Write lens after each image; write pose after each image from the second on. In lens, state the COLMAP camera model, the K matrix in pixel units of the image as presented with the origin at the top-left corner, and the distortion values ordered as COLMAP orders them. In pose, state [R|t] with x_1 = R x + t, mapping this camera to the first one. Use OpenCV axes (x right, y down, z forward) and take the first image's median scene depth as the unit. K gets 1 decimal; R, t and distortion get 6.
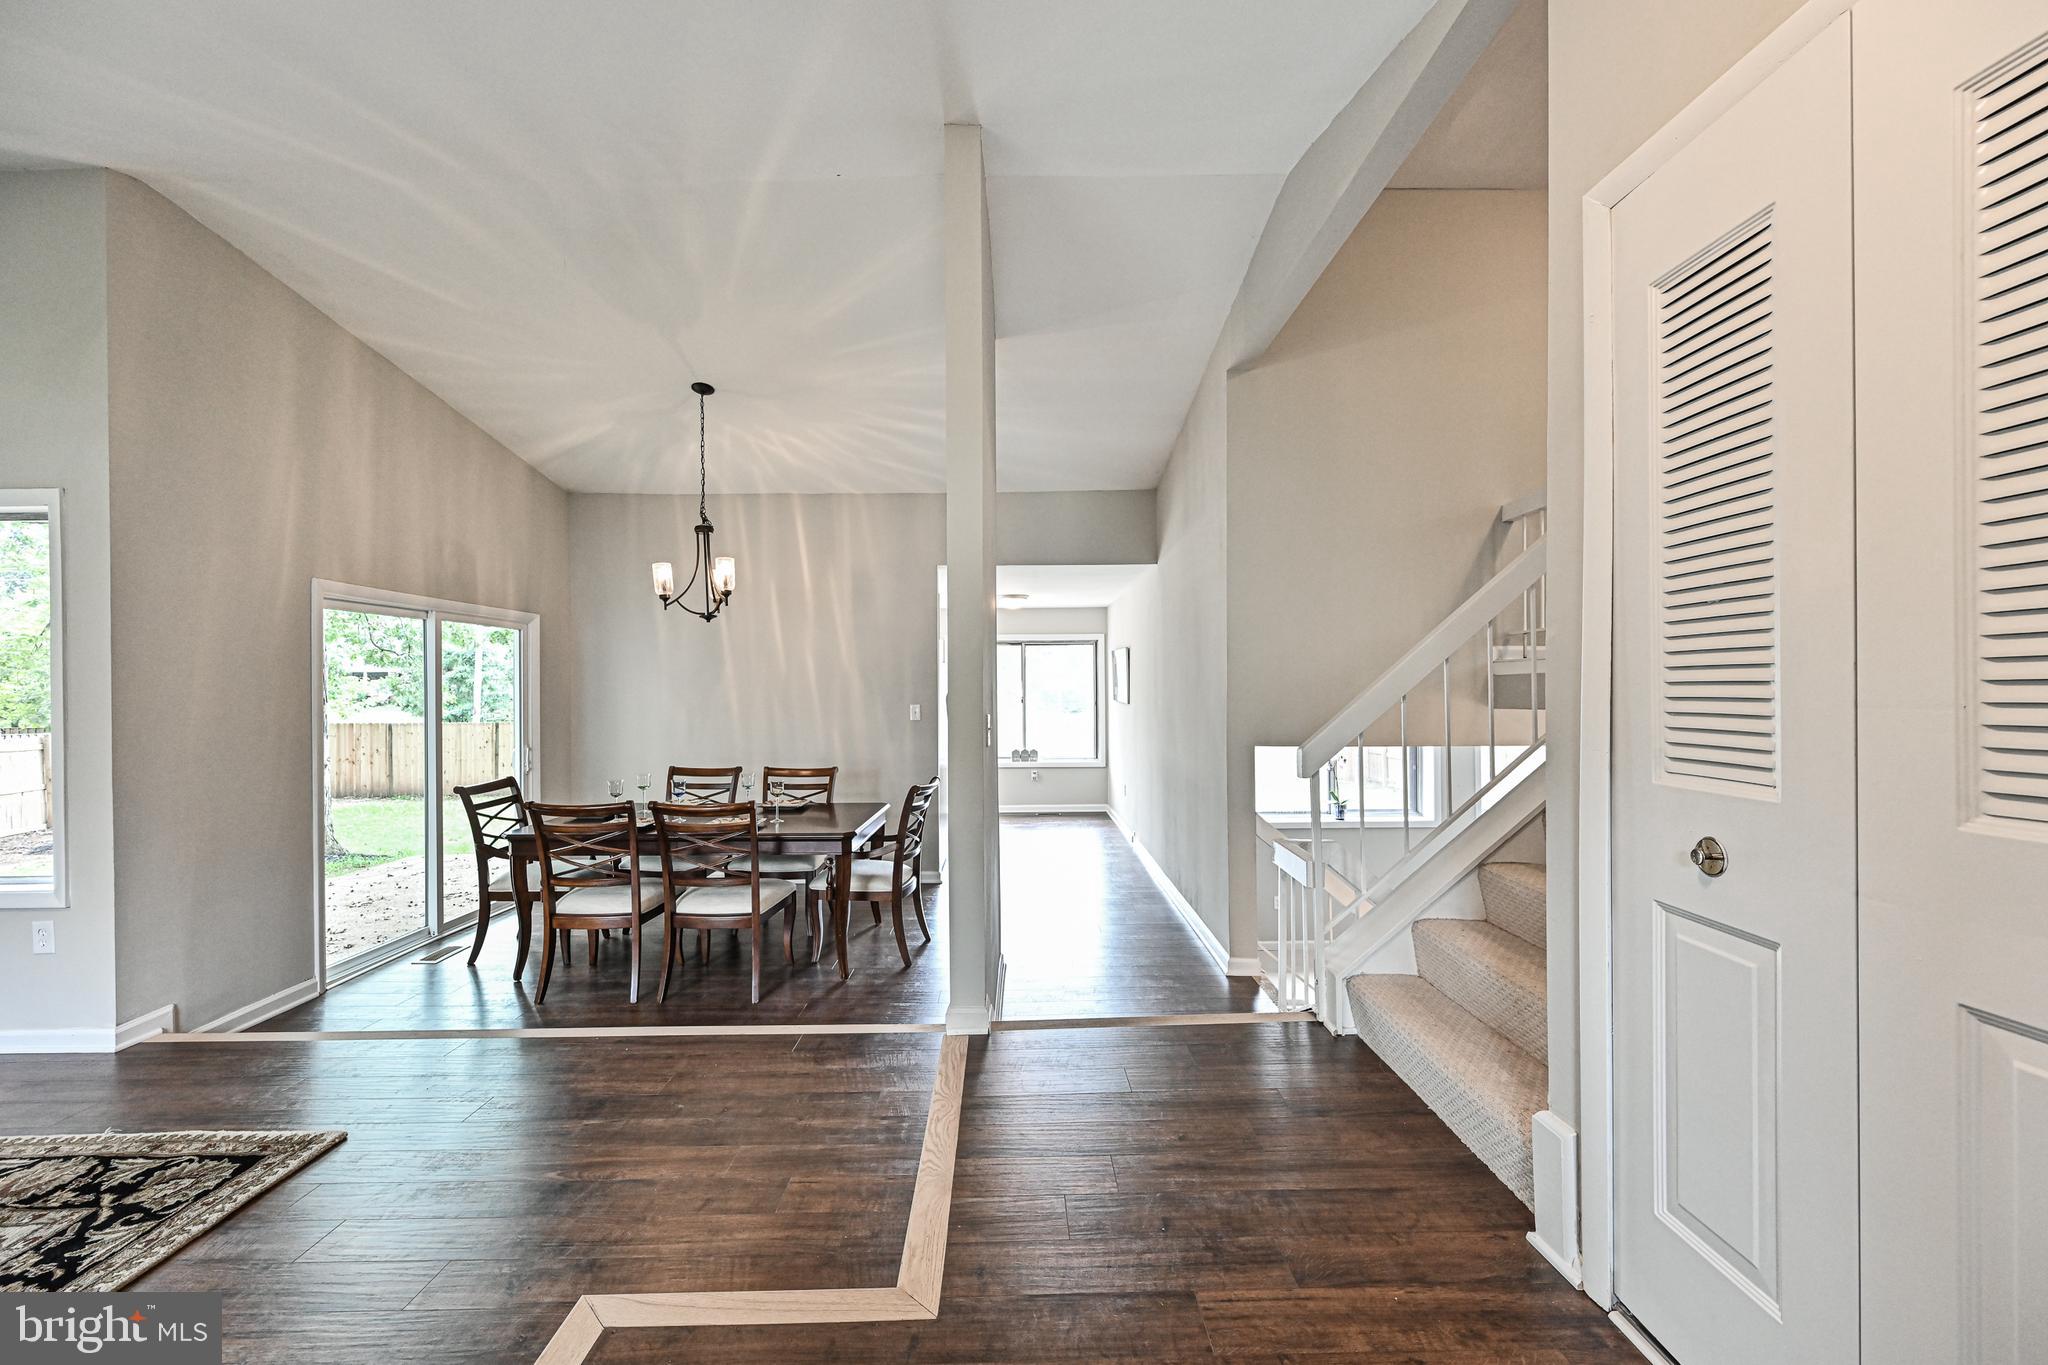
lens RADIAL K [[801.4, 0, 1022.6], [0, 801.4, 688.7], [0, 0, 1]] dist [-0.001383, 0.000090]
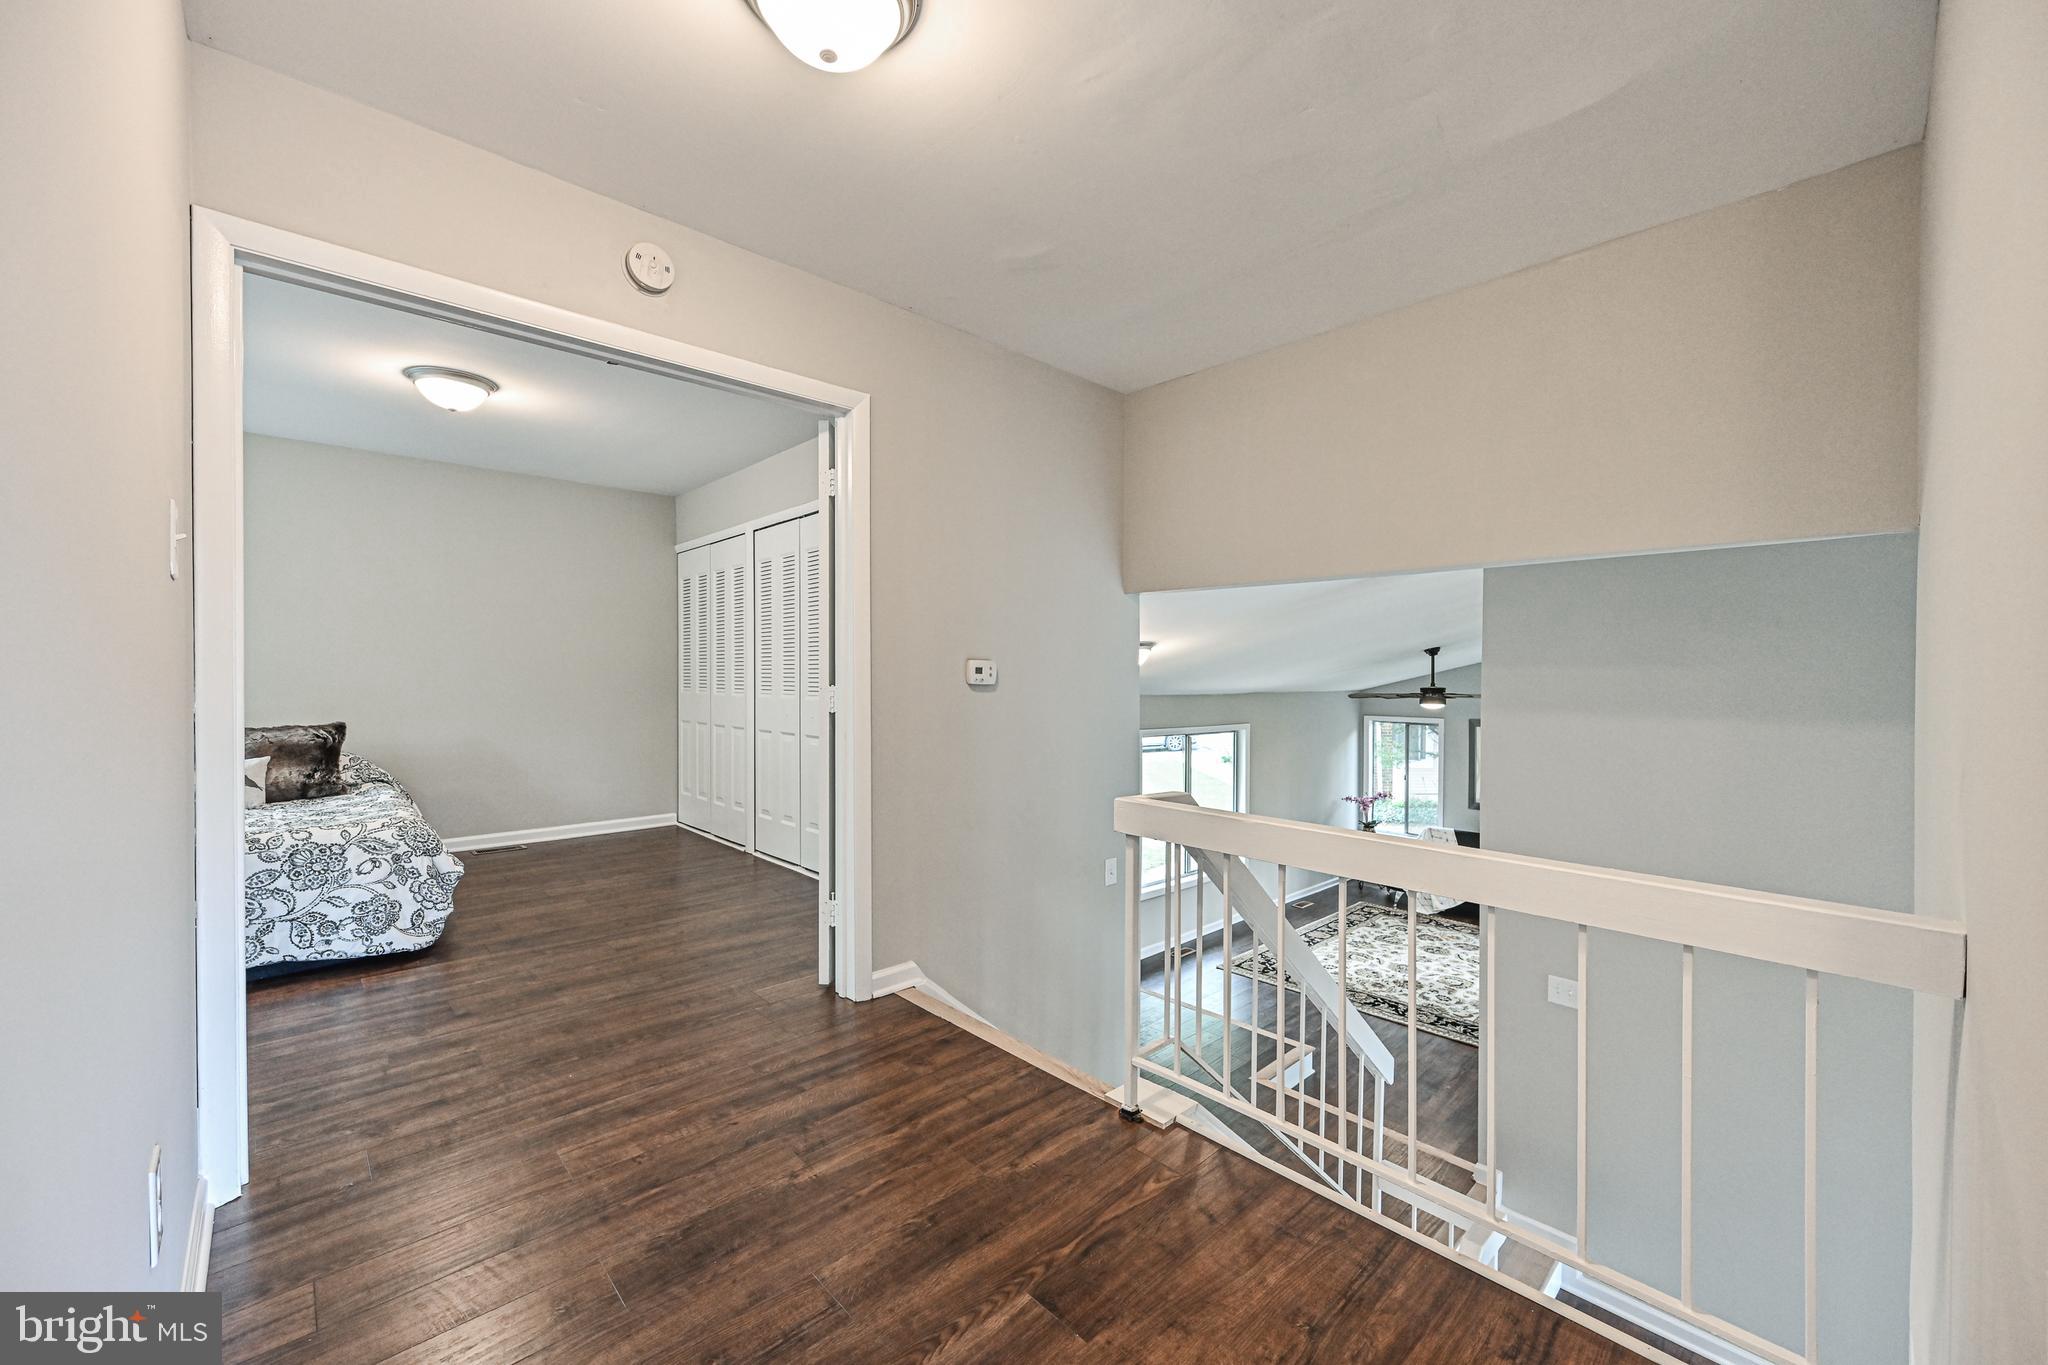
lens RADIAL K [[801.4, 0, 1022.6], [0, 801.4, 688.7], [0, 0, 1]] dist [-0.001383, 0.000090]
pose [[-0.733084, 0.013939, -0.679995, 1.063176], [0.001479, 0.999820, 0.018900, -0.330938], [0.680137, 0.012850, -0.732973, 1.062770]]
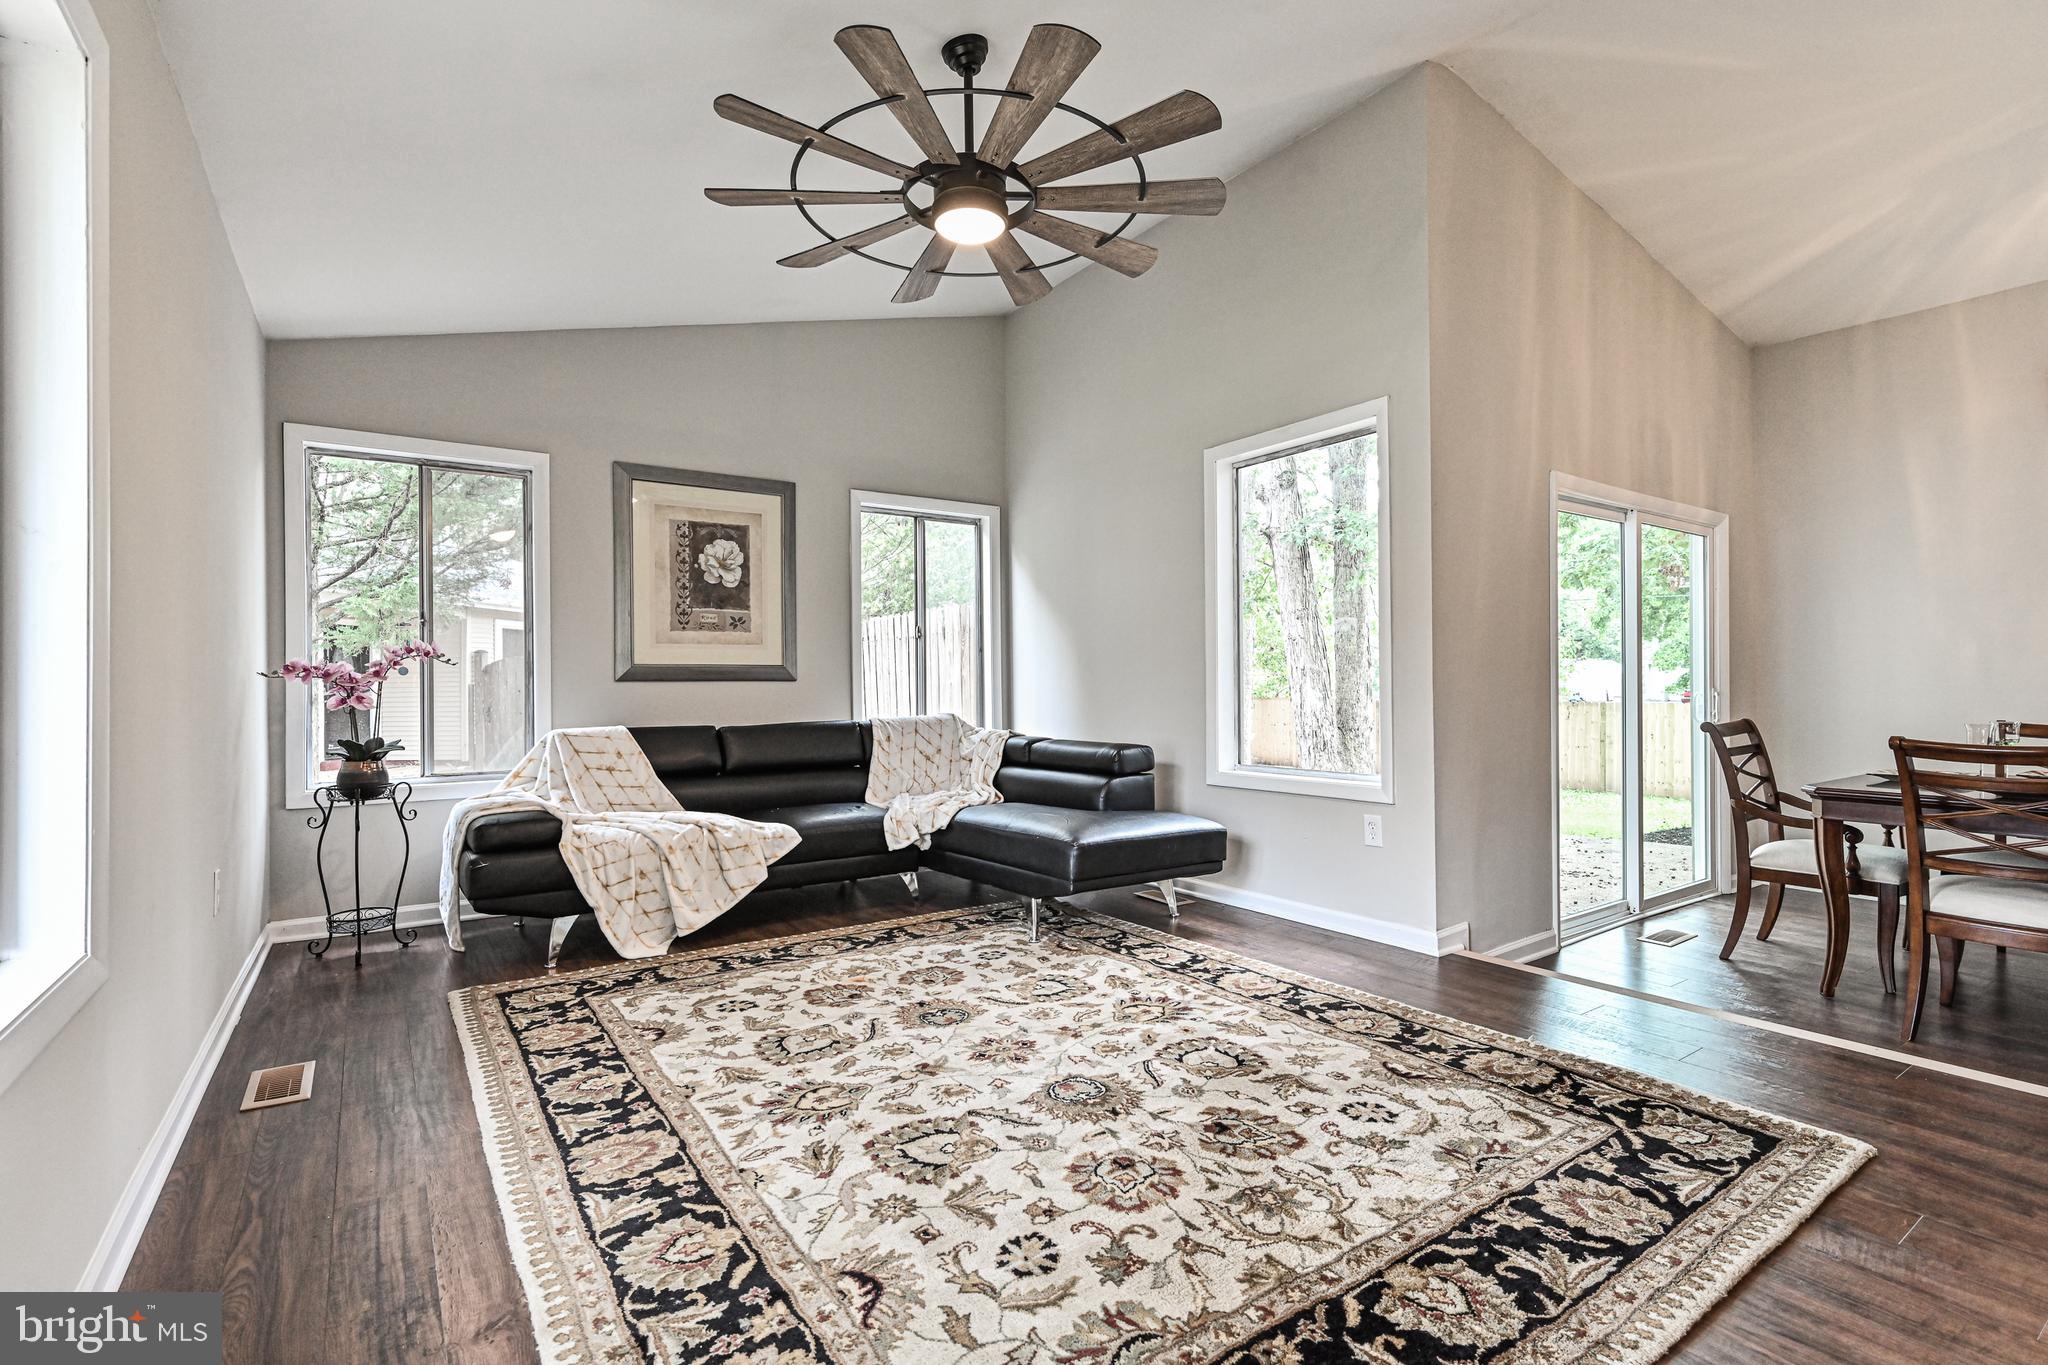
lens RADIAL K [[939.6, 0, 1024.0], [0, 939.6, 682.5], [0, 0, 1]] dist [-0.001555, 0.000538]
pose [[0.559298, 0.000244, -0.828967, -0.365643], [0.002638, 0.999994, 0.002074, 0.090189], [0.828962, -0.003346, 0.559294, -0.049341]]
